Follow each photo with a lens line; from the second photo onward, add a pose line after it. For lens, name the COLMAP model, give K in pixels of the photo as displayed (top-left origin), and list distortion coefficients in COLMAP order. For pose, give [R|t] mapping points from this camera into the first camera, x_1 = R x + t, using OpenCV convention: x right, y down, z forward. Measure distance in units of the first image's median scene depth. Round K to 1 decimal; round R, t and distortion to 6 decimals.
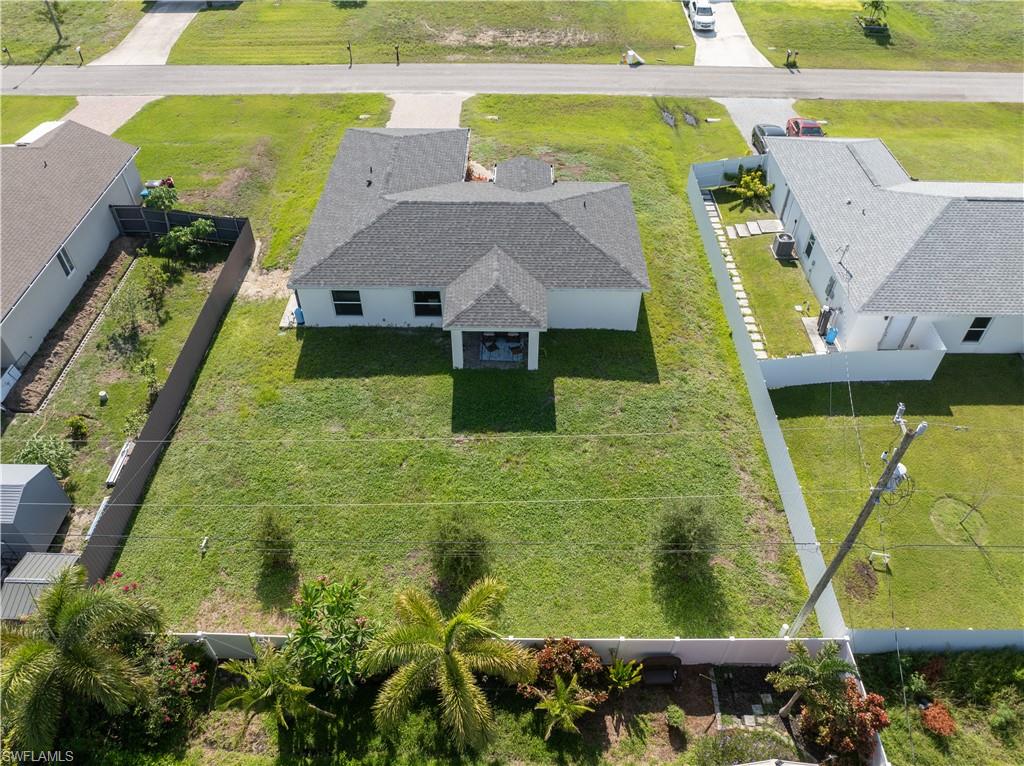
lens RADIAL K [[729.8, 0, 509.7], [0, 729.8, 377.3], [0, 0, 1]] dist [-0.030184, -0.000341]
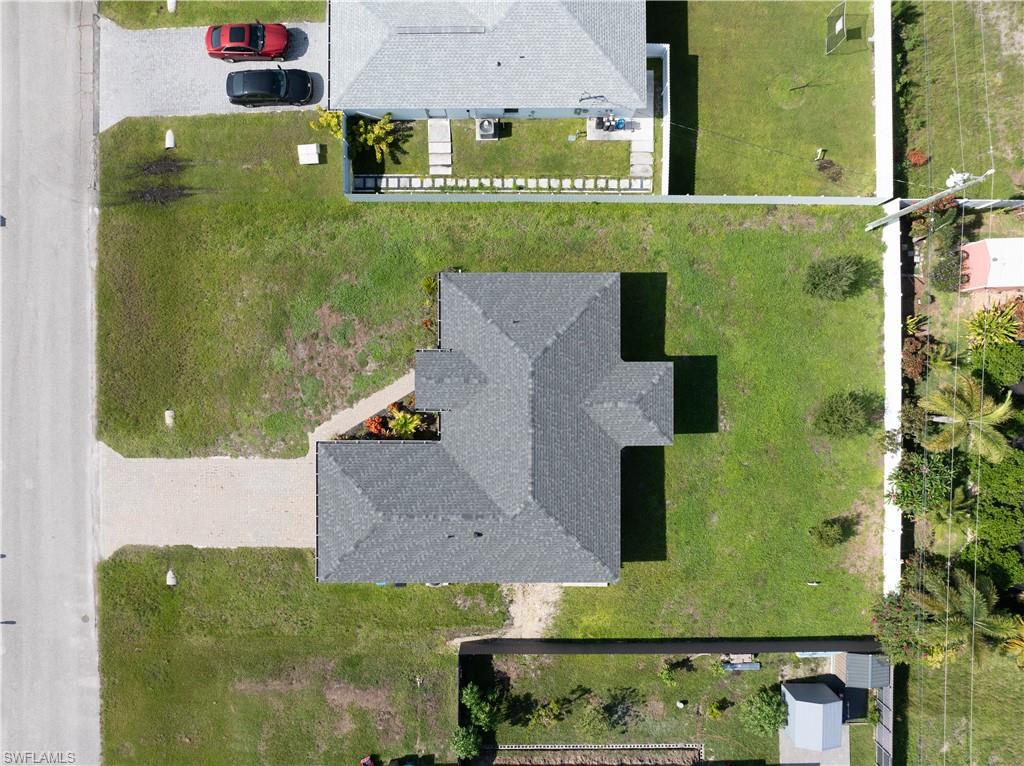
lens RADIAL K [[729.8, 0, 509.7], [0, 729.8, 377.3], [0, 0, 1]] dist [-0.030184, -0.000341]
pose [[-0.011688, -0.999928, -0.002833, 0.027833], [0.701041, -0.010215, 0.713048, -1.019992], [-0.713025, 0.006348, 0.701110, 0.282162]]
